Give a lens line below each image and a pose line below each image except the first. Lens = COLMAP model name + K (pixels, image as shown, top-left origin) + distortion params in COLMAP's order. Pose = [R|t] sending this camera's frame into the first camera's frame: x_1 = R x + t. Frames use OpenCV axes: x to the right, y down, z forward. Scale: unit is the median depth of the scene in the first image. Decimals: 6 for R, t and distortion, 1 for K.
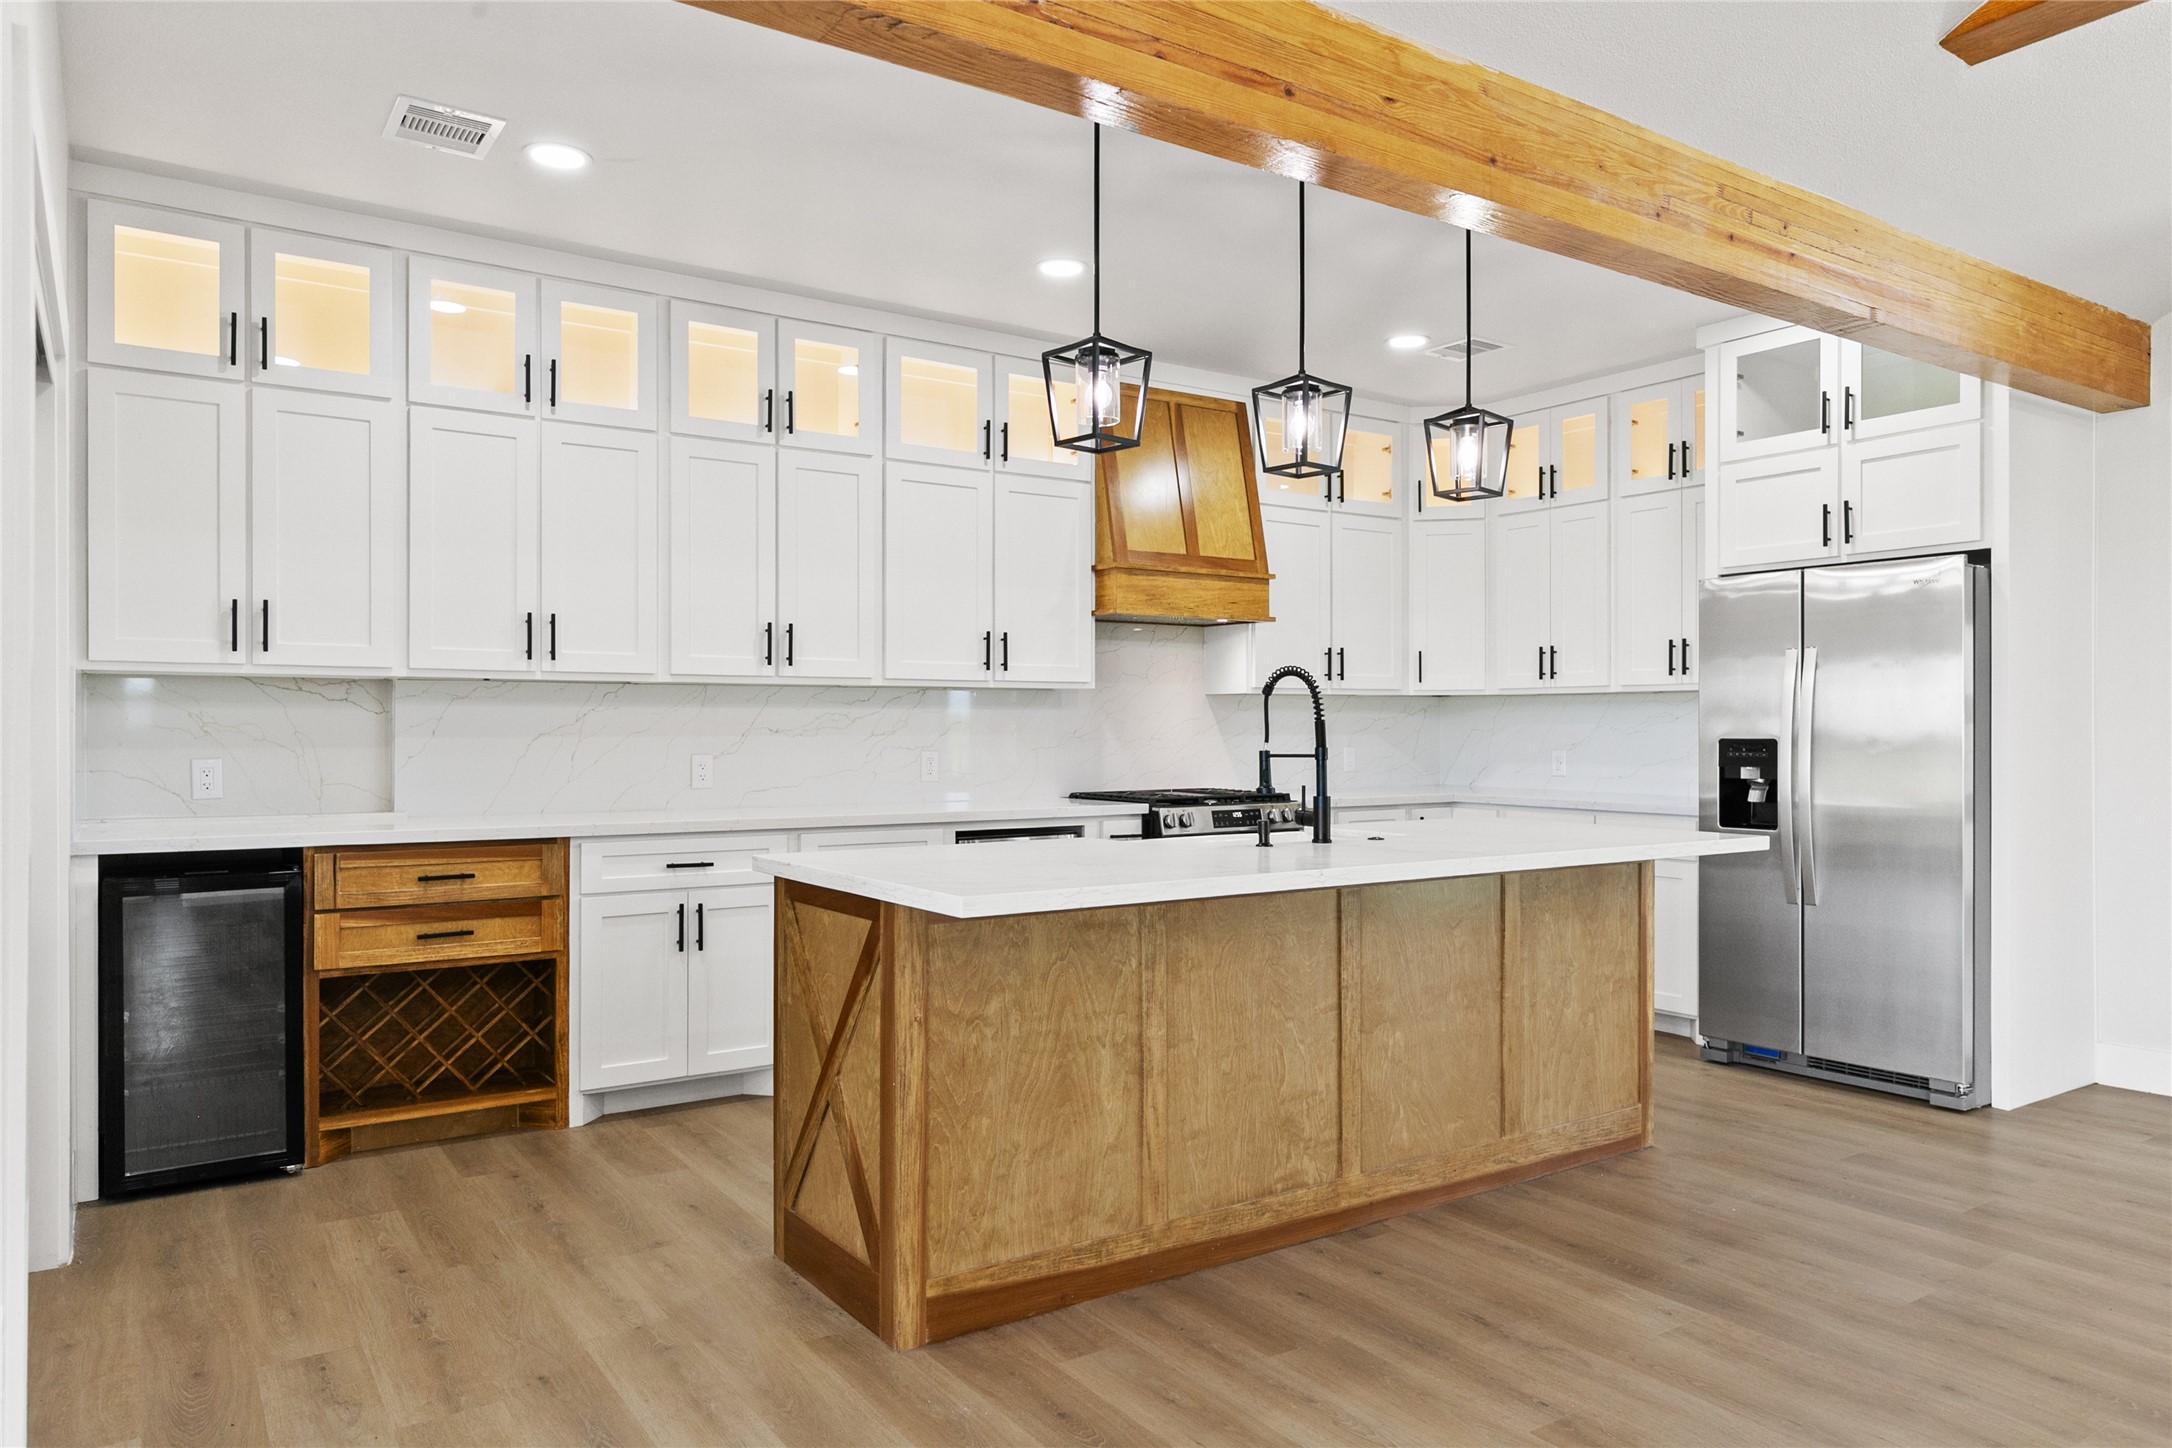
lens RADIAL K [[1428.6, 0, 1086.0], [0, 1428.6, 724.0], [0, 0, 1]] dist [0.007727, 0.003403]
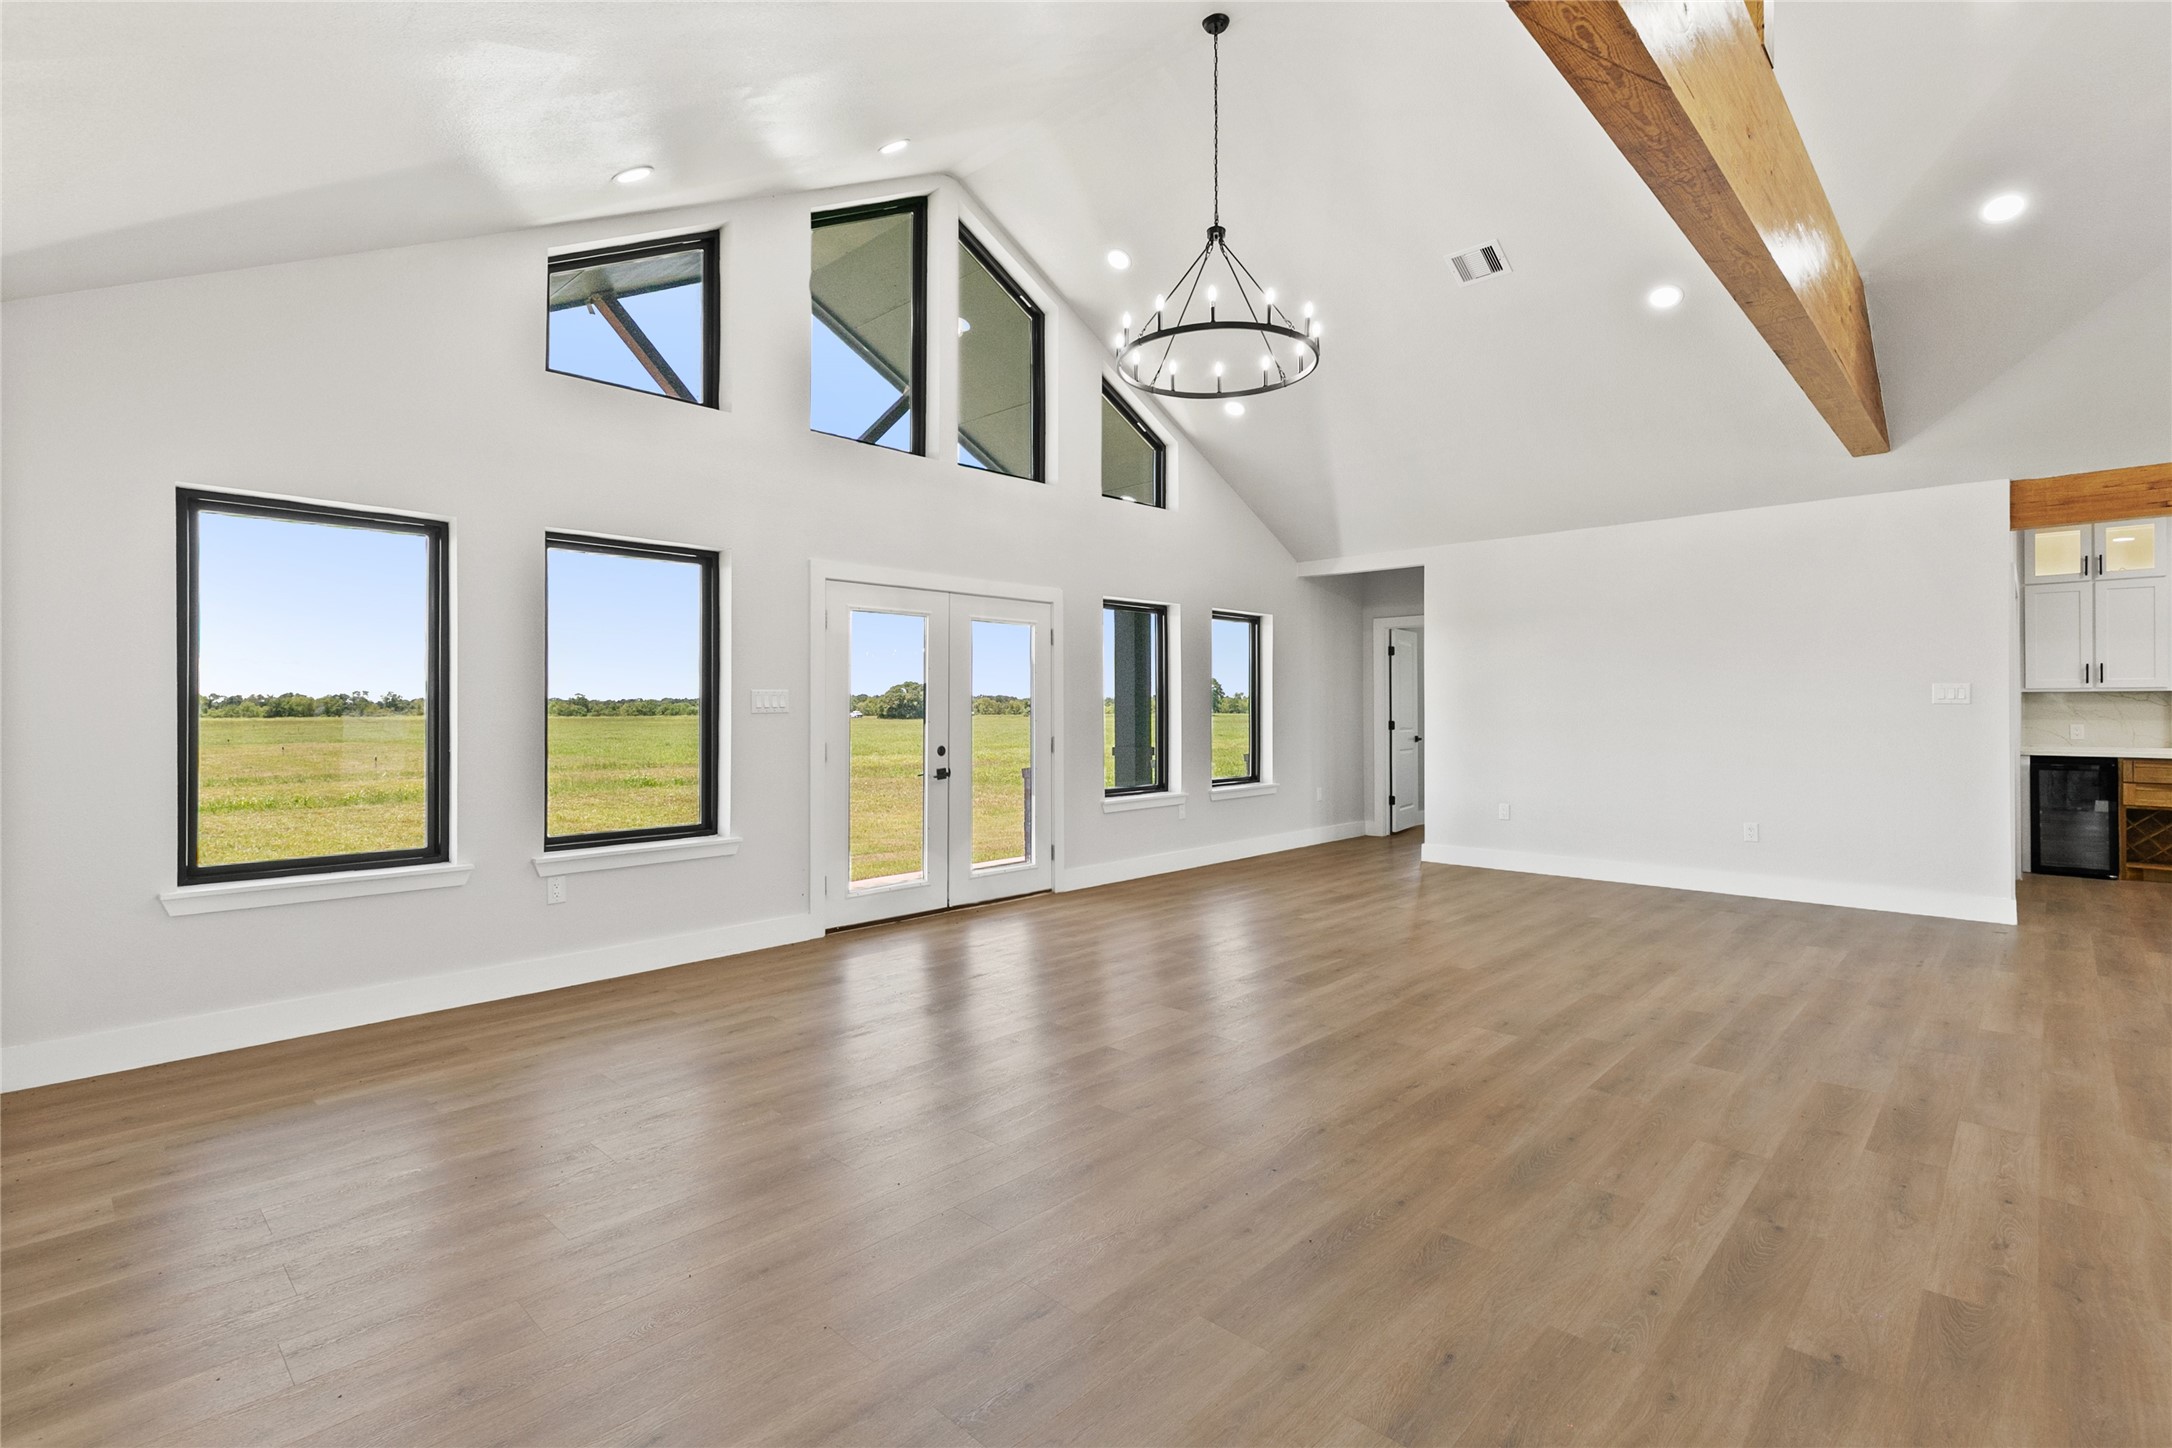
lens RADIAL K [[1010.2, 0, 1082.5], [0, 1010.2, 708.9], [0, 0, 1]] dist [0.004596, -0.000332]
pose [[0.217482, -0.002012, -0.976062, 0.843670], [0.003520, 0.999993, -0.001277, -0.007390], [0.976058, -0.003158, 0.217488, -1.237852]]
